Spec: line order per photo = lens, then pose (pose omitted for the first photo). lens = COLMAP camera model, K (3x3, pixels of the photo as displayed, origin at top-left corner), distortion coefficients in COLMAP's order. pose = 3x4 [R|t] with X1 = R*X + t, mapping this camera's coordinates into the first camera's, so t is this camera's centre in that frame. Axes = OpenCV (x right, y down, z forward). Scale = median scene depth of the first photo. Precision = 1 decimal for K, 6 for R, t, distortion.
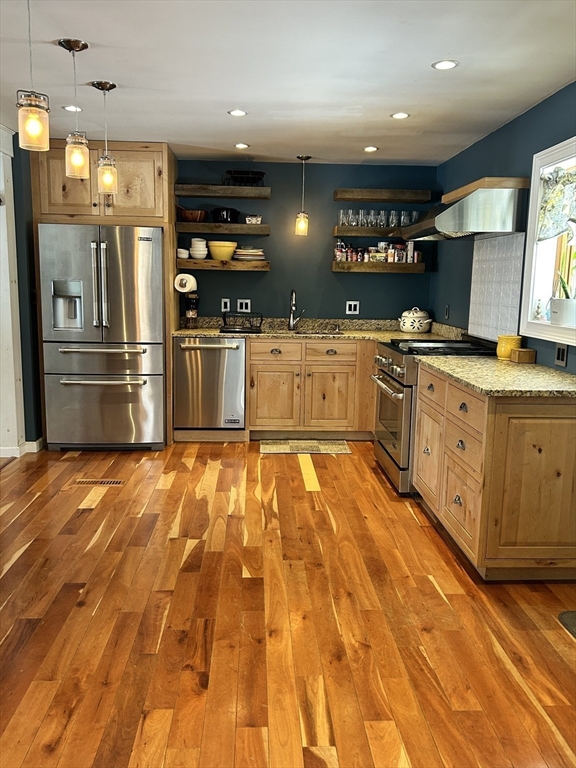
lens RADIAL K [[646.2, 0, 287.5], [0, 646.2, 390.2], [0, 0, 1]] dist [0.090151, -0.027564]
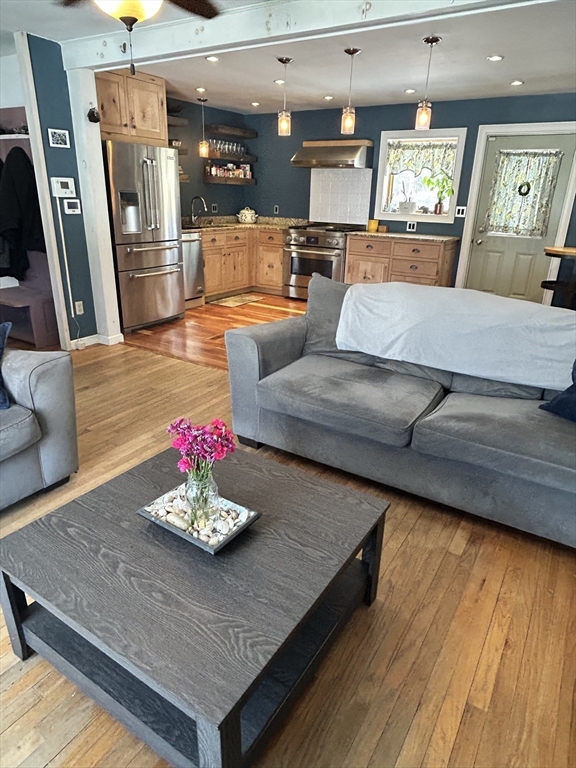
lens RADIAL K [[478.5, 0, 287.3], [0, 478.5, 385.0], [0, 0, 1]] dist [-0.004750, -0.003461]
pose [[0.579017, -0.306342, 0.755576, -0.840772], [0.122281, 0.948874, 0.291007, -0.042165], [-0.806094, -0.076105, 0.586874, 0.180411]]
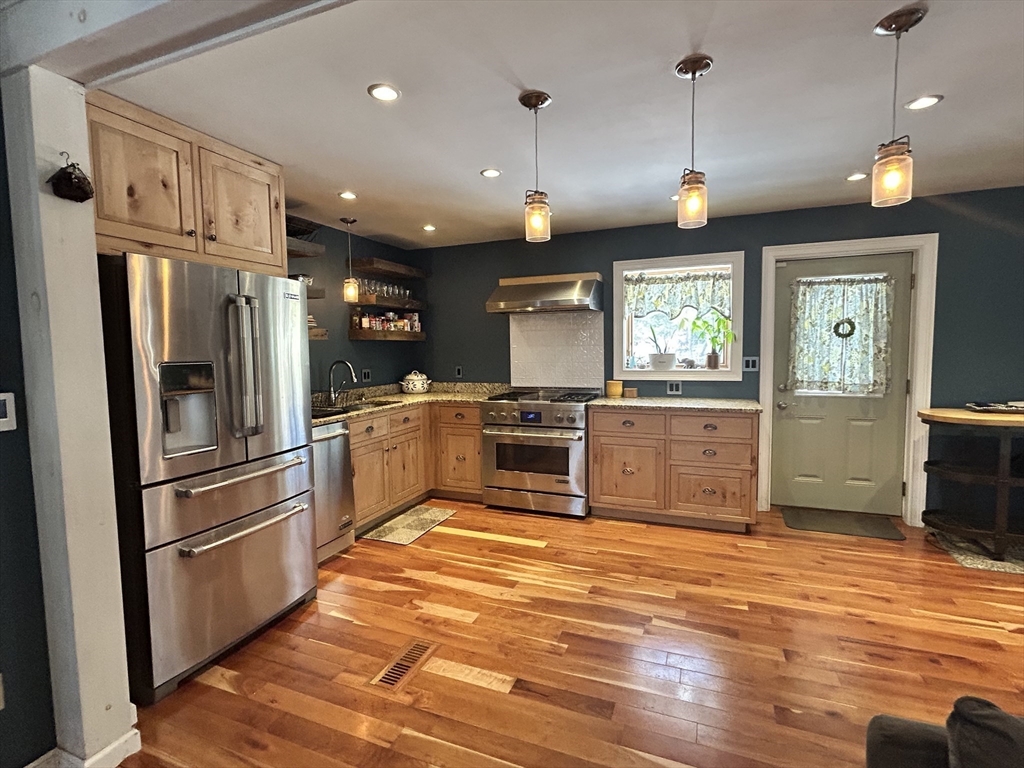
lens RADIAL K [[490.1, 0, 514.8], [0, 490.1, 381.4], [0, 0, 1]] dist [0.003276, 0.000826]
pose [[0.416668, -0.088891, 0.904702, -0.522348], [0.176823, 0.984124, 0.015257, -0.097154], [-0.891696, 0.153615, 0.425771, 0.516327]]
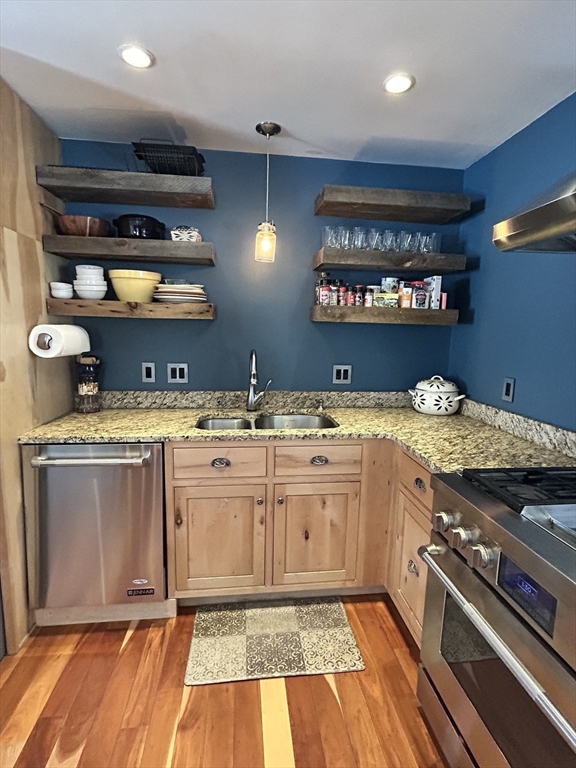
lens RADIAL K [[381.3, 0, 288.6], [0, 381.3, 384.2], [0, 0, 1]] dist [-0.001789, 0.000438]
pose [[0.997404, -0.006743, 0.071698, 0.016936], [0.008556, 0.999650, -0.025015, -0.116129], [-0.071504, 0.025563, 0.997113, 0.651520]]
